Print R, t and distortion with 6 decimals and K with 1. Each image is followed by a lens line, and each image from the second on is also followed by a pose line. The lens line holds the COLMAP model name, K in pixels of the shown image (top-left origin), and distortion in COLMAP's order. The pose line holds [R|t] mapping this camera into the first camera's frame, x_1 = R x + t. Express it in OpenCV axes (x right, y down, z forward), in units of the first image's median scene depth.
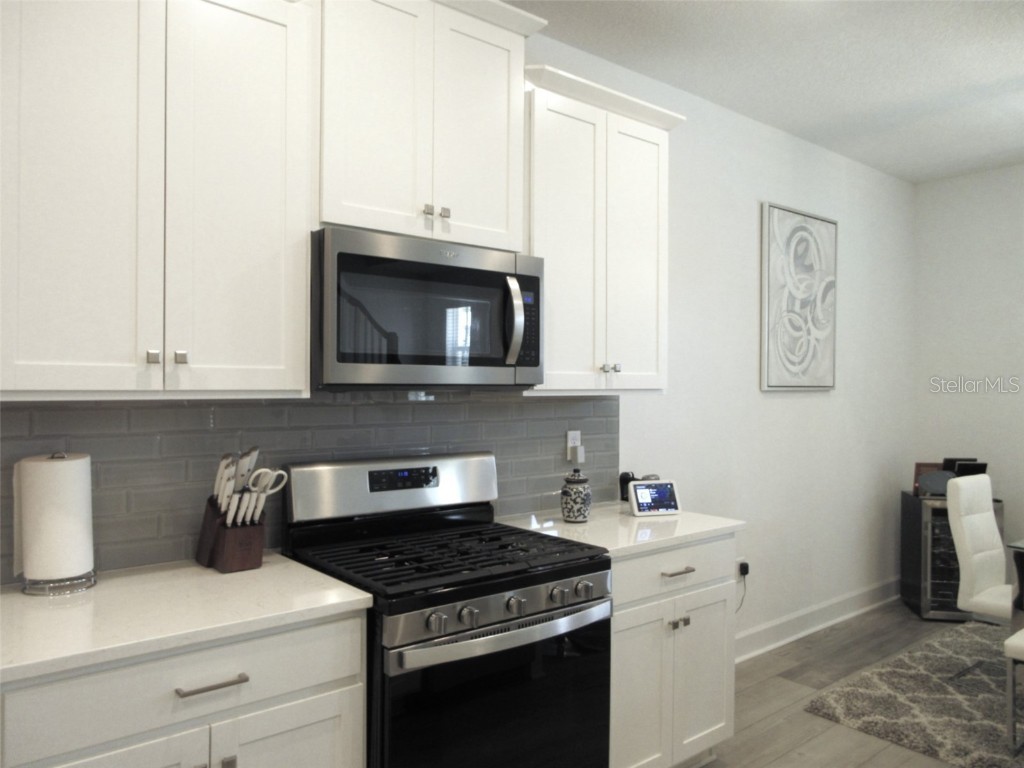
lens RADIAL K [[755.4, 0, 512.0], [0, 755.4, 384.0], [0, 0, 1]] dist [-0.003415, -0.000698]
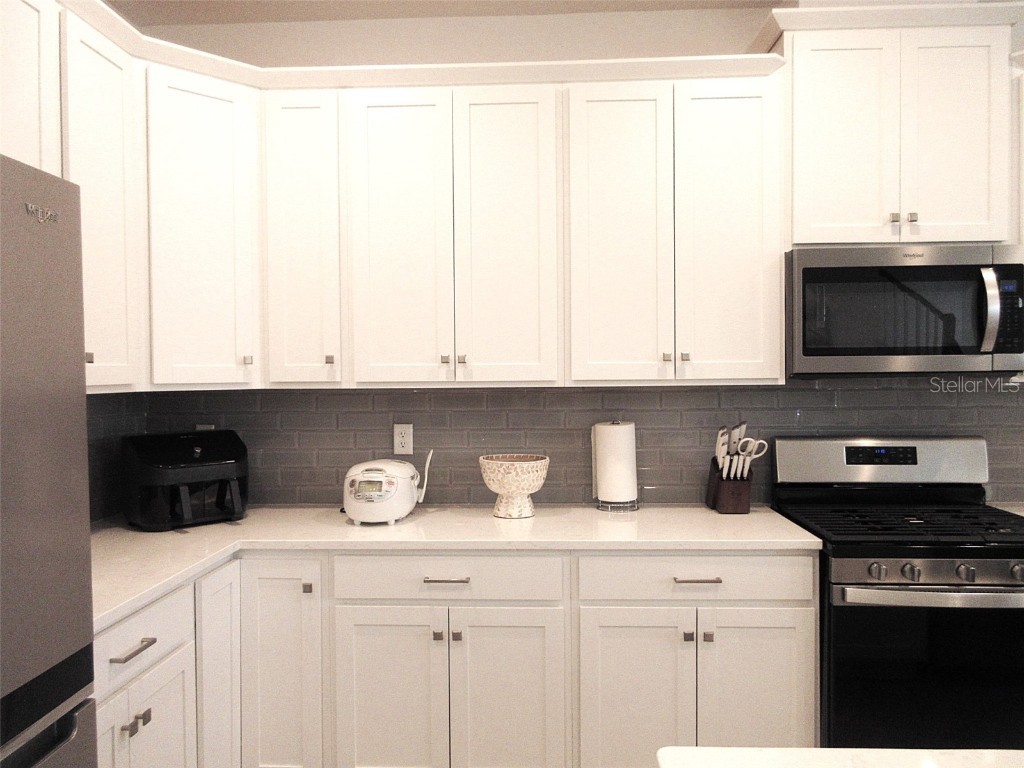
lens RADIAL K [[861.7, 0, 511.4], [0, 861.7, 367.9], [0, 0, 1]] dist [-0.007018, -0.003556]
pose [[0.731434, -0.013578, -0.681777, 0.394871], [0.014224, 0.999888, -0.004654, -0.009280], [0.681764, -0.006293, 0.731545, -0.382272]]
